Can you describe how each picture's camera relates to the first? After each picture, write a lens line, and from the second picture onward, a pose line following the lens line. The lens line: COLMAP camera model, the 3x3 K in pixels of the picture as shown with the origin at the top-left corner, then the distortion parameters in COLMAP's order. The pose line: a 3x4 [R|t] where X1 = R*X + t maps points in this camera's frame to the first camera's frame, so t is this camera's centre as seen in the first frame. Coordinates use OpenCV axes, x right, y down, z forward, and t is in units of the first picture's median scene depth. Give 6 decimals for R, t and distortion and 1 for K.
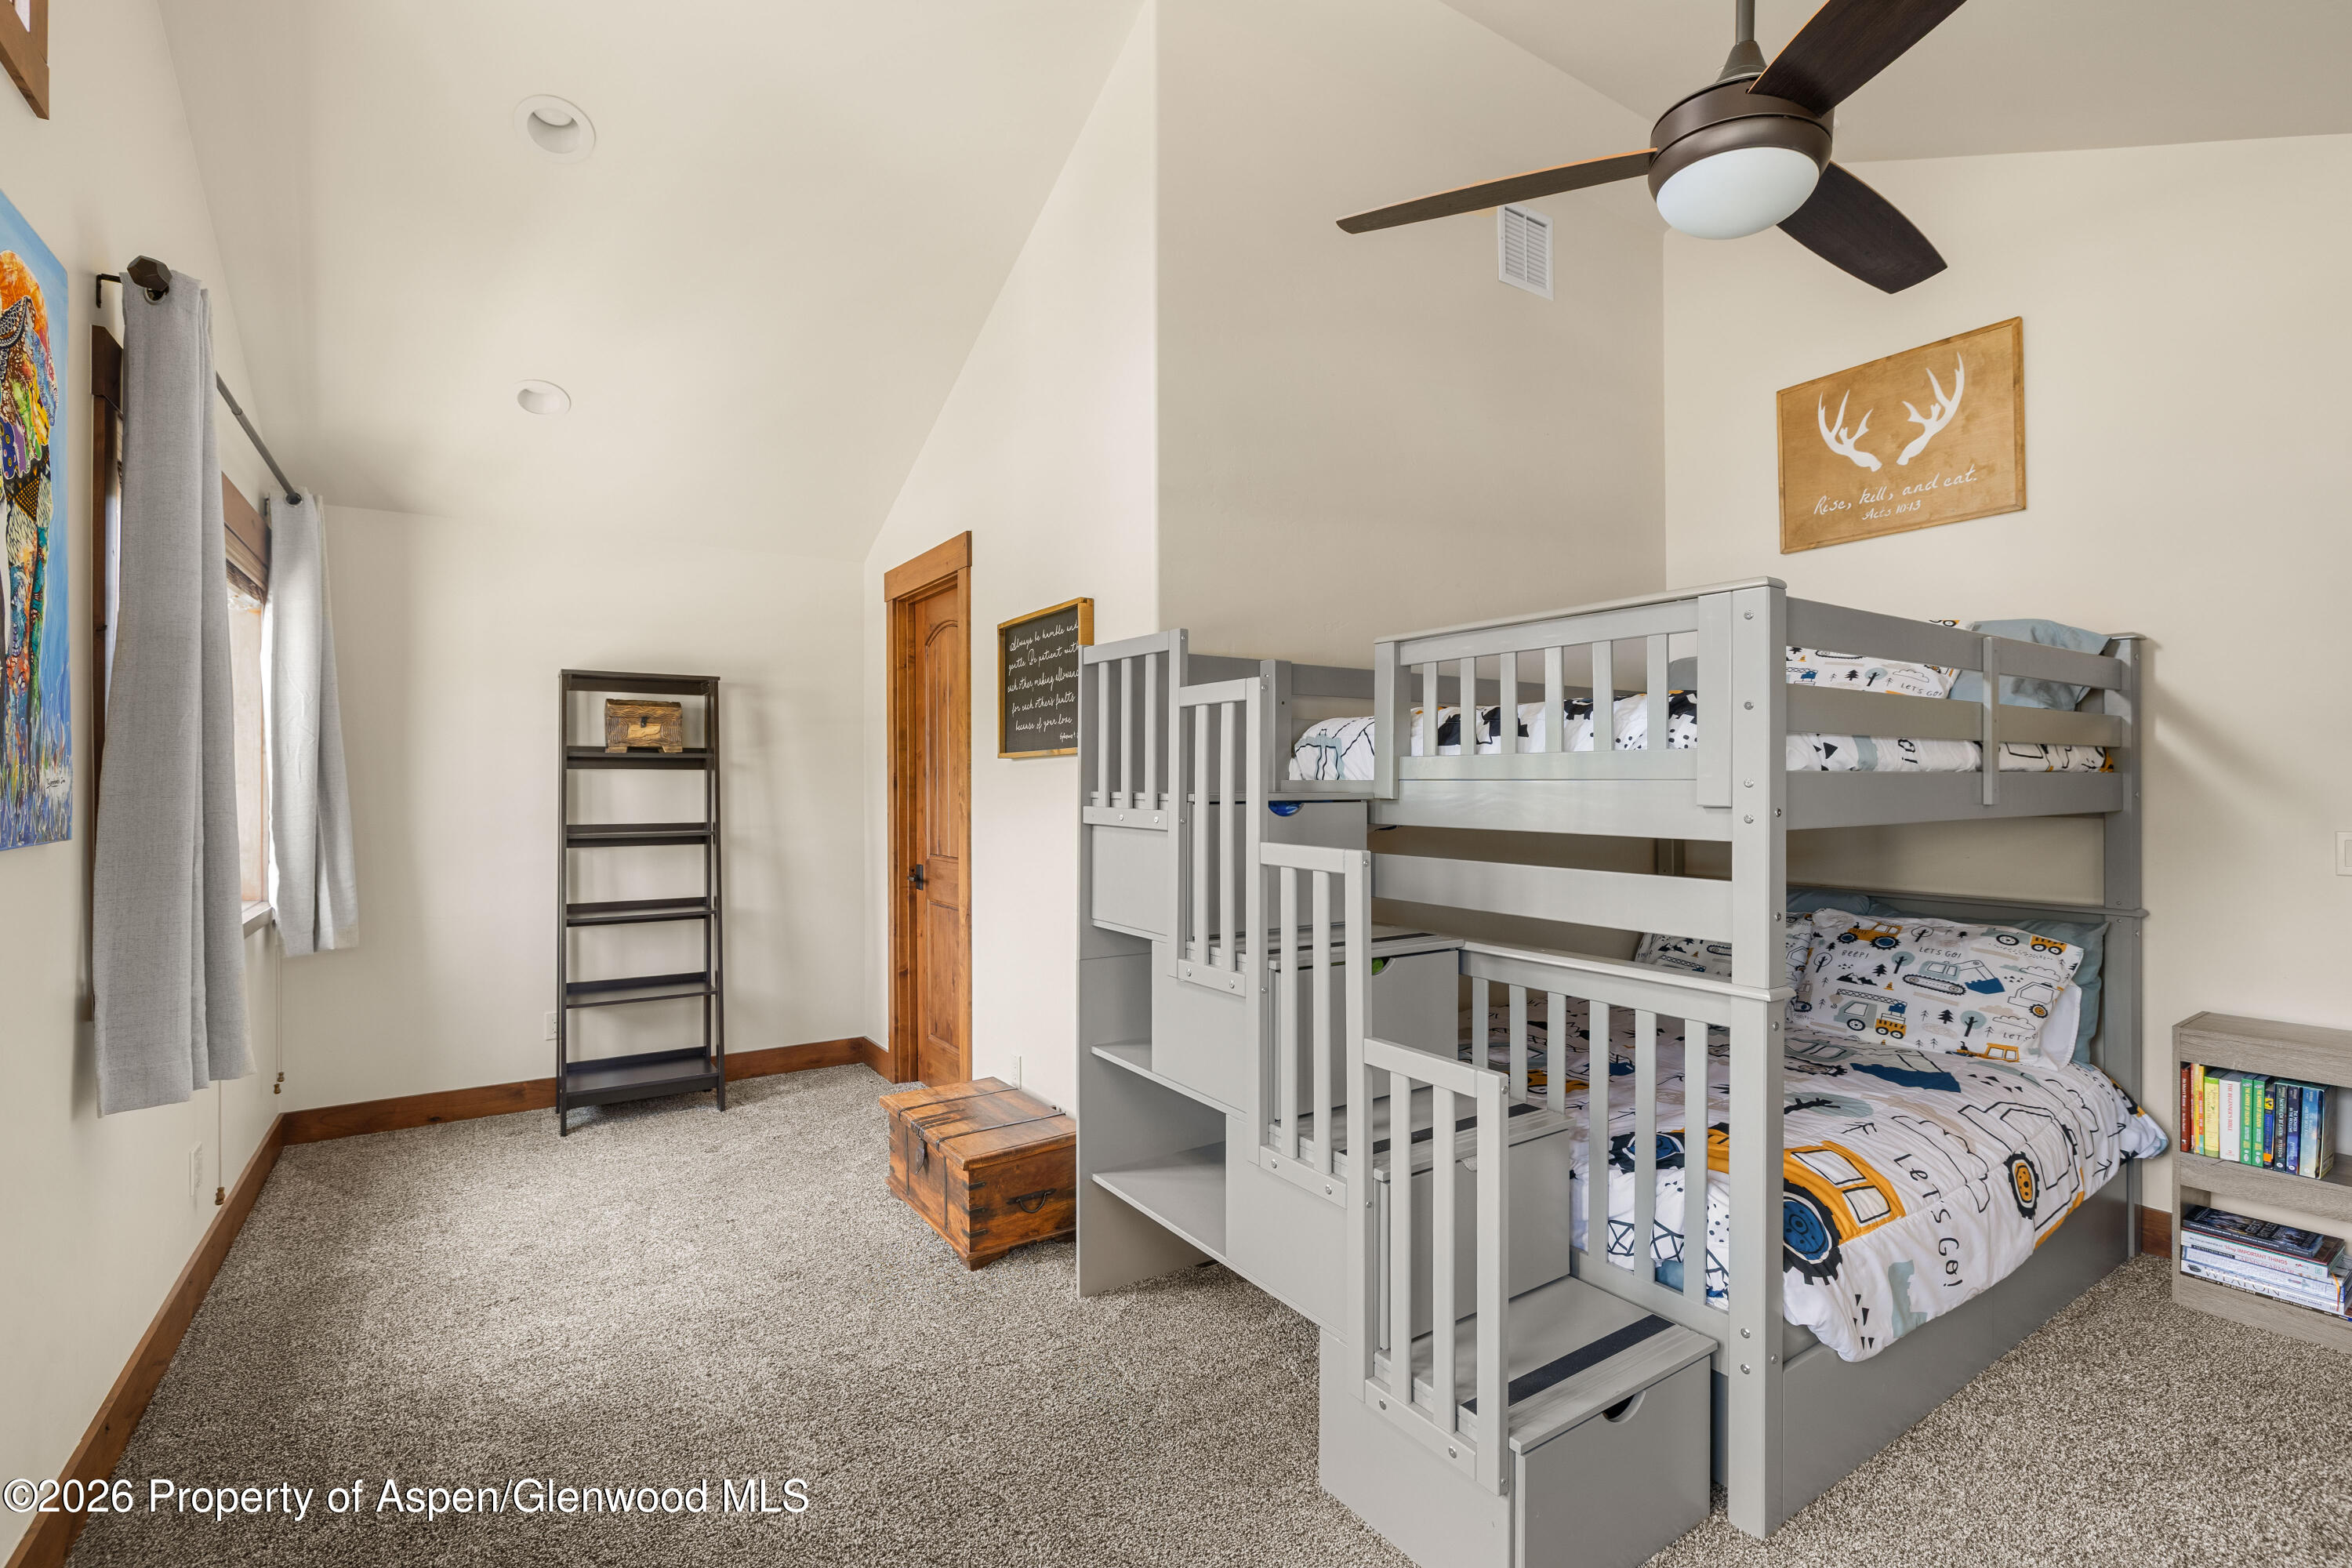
lens RADIAL K [[1066.9, 0, 1185.5], [0, 1066.9, 786.0], [0, 0, 1]] dist [0.001744, 0.000139]
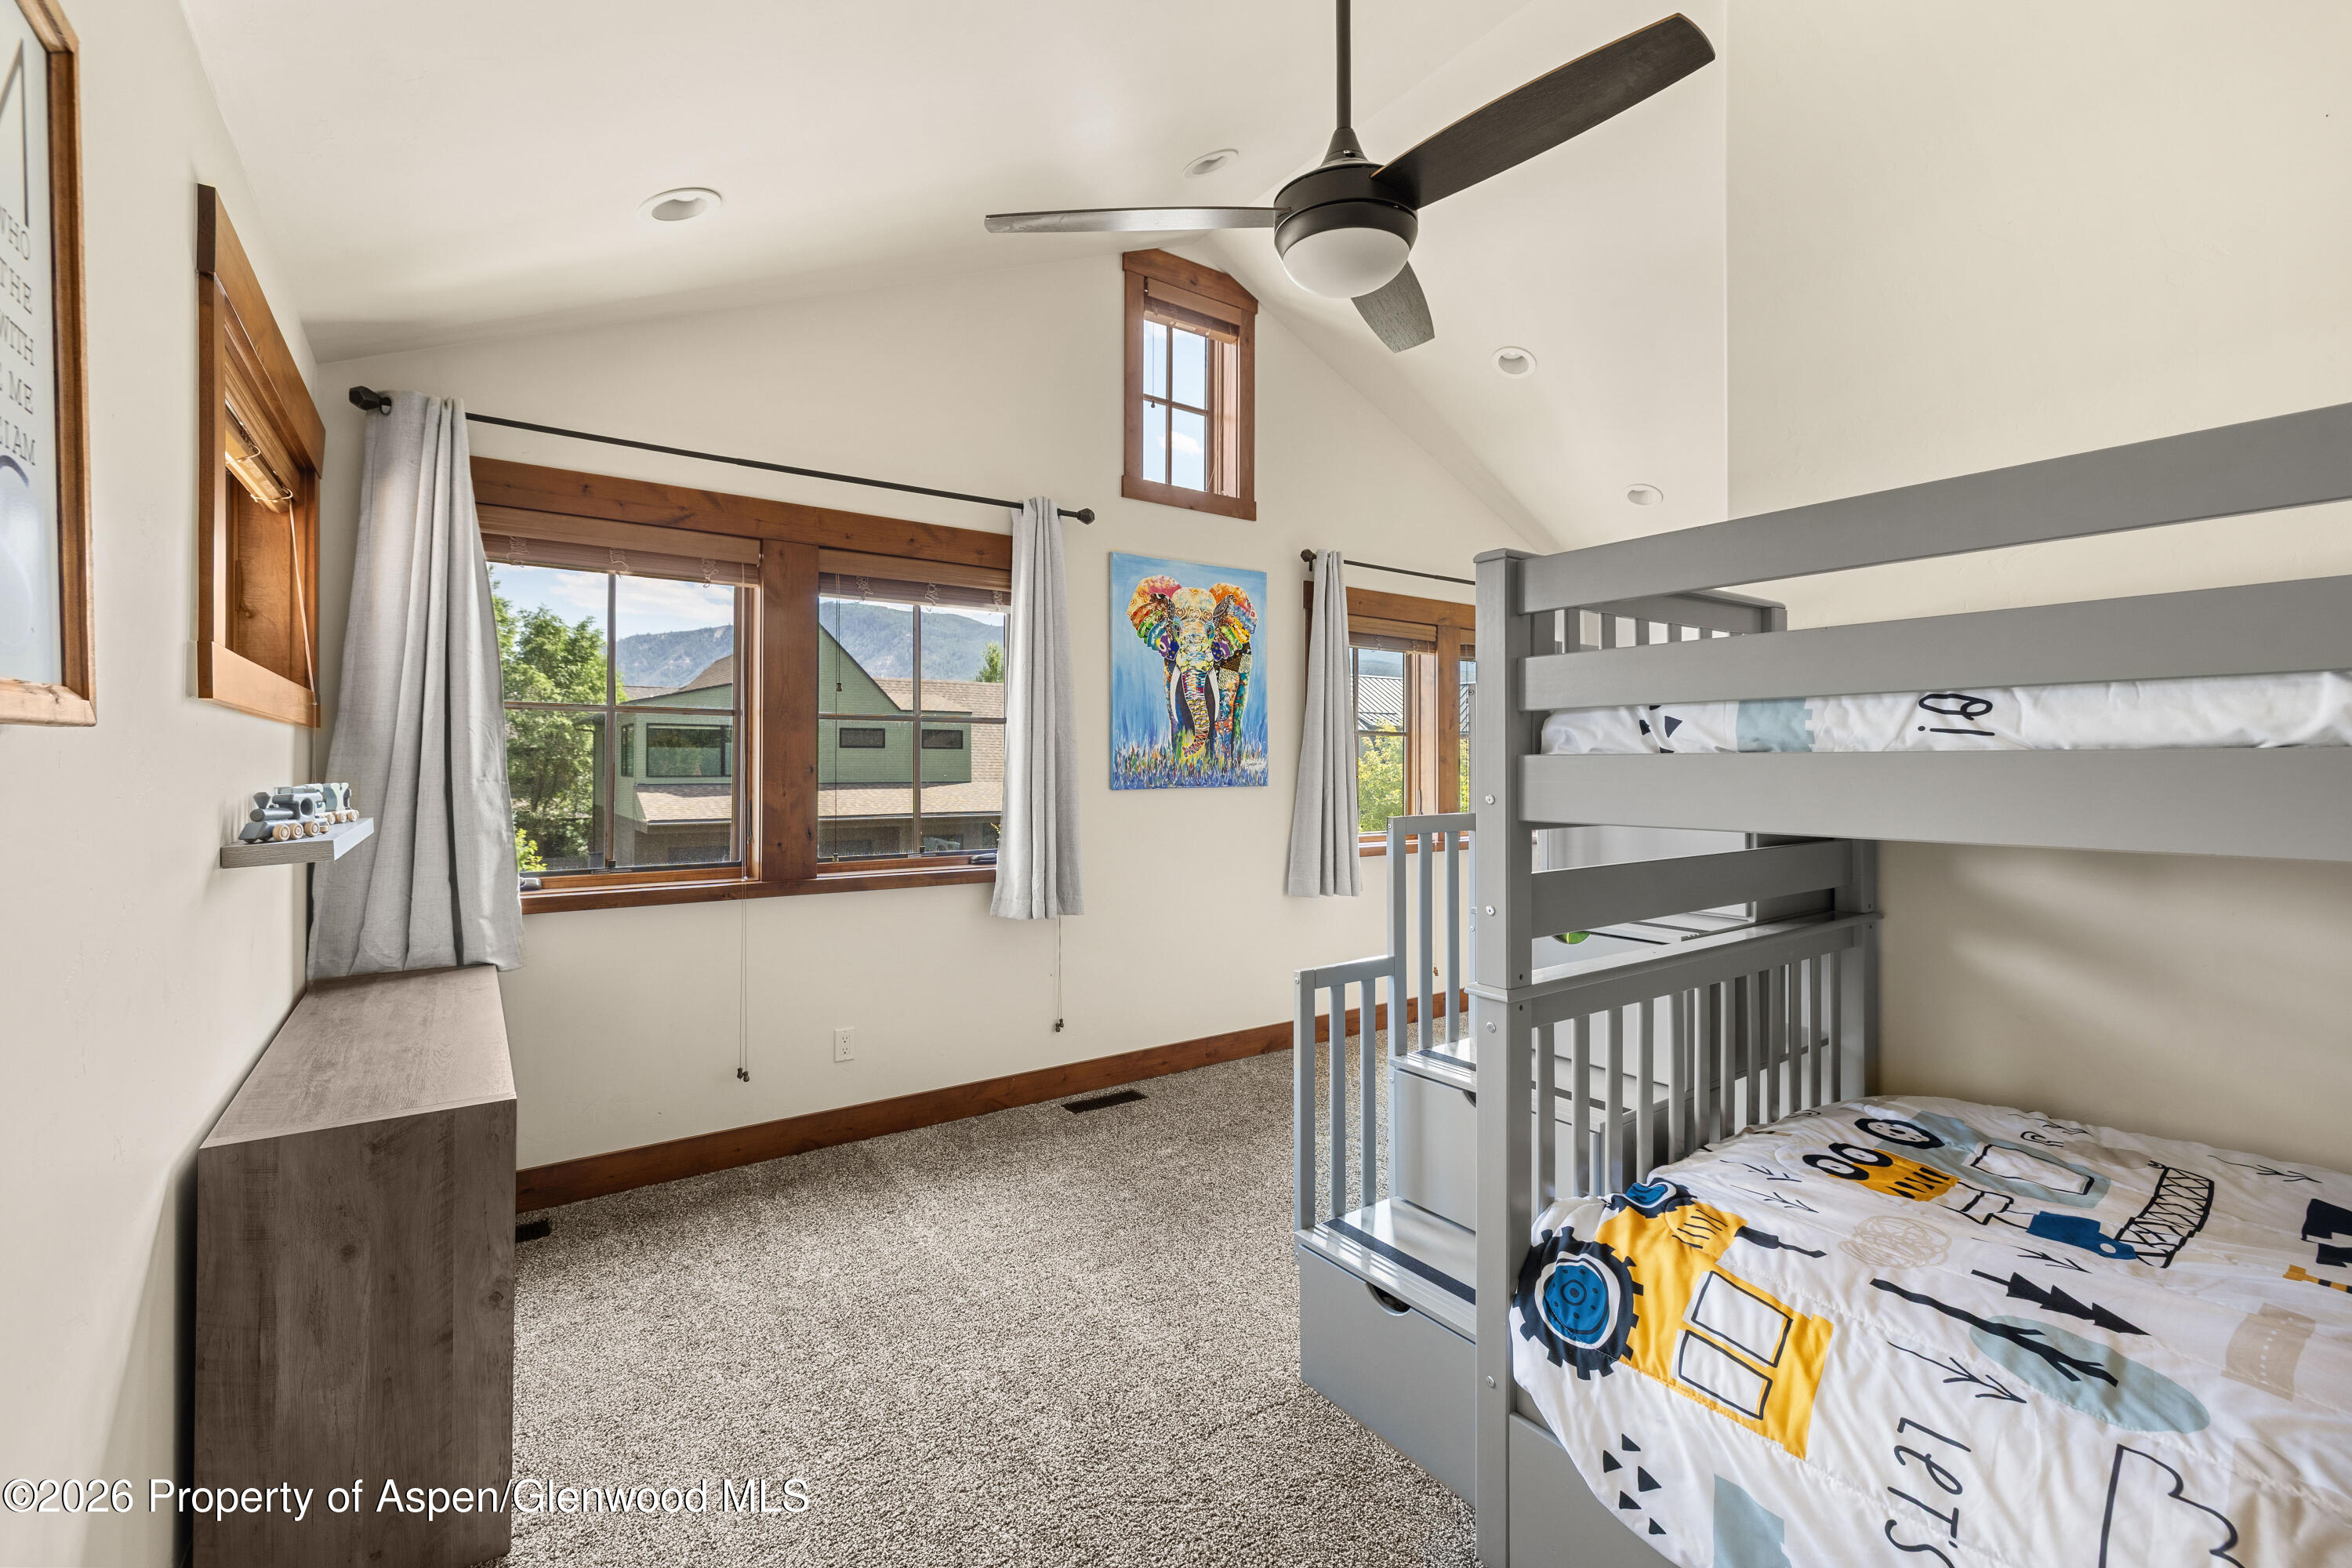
lens RADIAL K [[1002.9, 0, 1174.6], [0, 1002.9, 768.1], [0, 0, 1]] dist [0.000046, -0.000016]
pose [[0.019671, 0.005830, -0.999790, 1.288140], [-0.002768, 0.999979, 0.005777, -0.006763], [0.999803, 0.002654, 0.019686, 0.633145]]
